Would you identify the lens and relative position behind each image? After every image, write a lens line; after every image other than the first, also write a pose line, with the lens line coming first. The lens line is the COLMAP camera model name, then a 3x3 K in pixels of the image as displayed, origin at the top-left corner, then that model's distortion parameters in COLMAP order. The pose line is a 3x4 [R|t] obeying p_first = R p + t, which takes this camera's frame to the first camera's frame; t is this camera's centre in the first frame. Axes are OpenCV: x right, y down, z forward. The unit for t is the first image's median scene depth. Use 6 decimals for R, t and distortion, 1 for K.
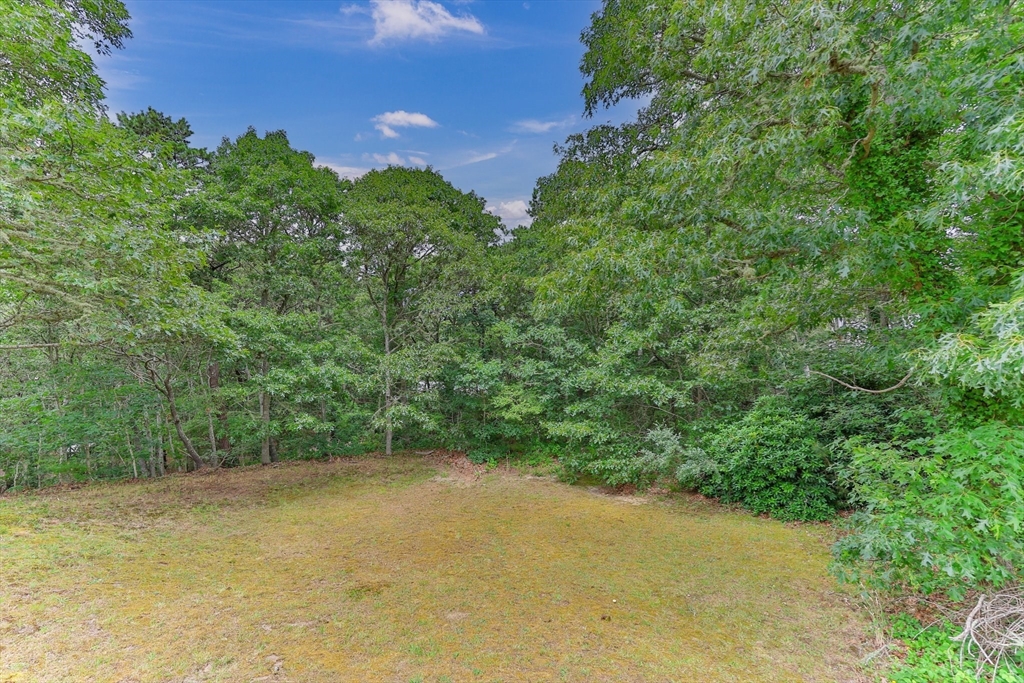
lens RADIAL K [[468.4, 0, 508.6], [0, 468.4, 339.9], [0, 0, 1]] dist [-0.000635, 0.000307]
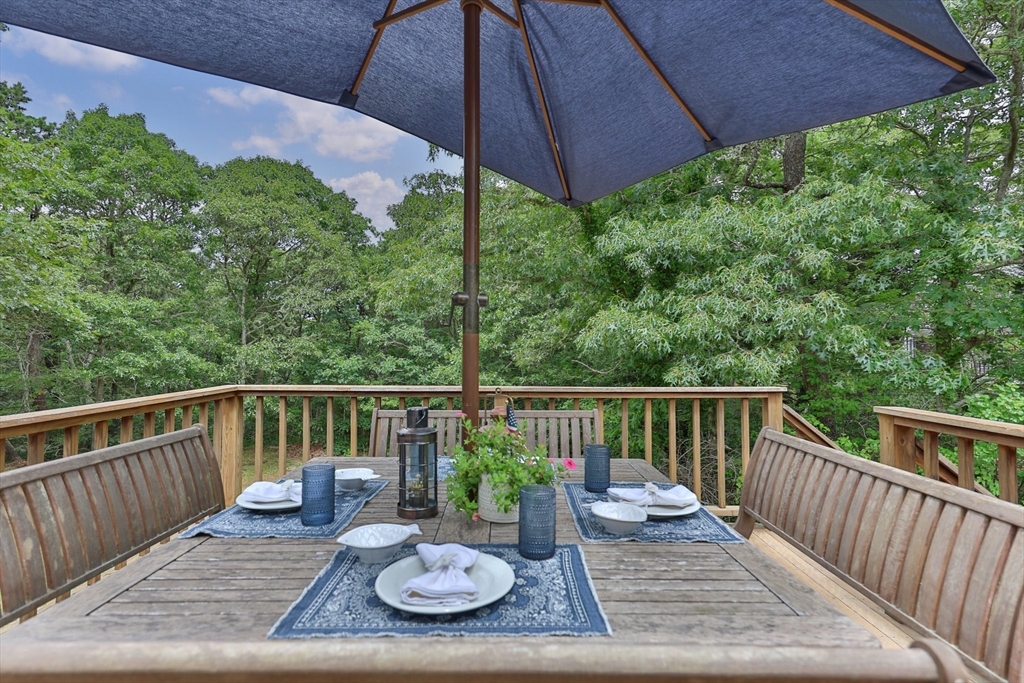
lens RADIAL K [[516.9, 0, 512.7], [0, 516.9, 335.4], [0, 0, 1]] dist [0.004314, 0.000444]
pose [[0.970927, 0.046797, 0.234755, 0.037386], [-0.040586, 0.998688, -0.031223, 0.019072], [-0.235908, 0.020788, 0.971553, -0.210591]]
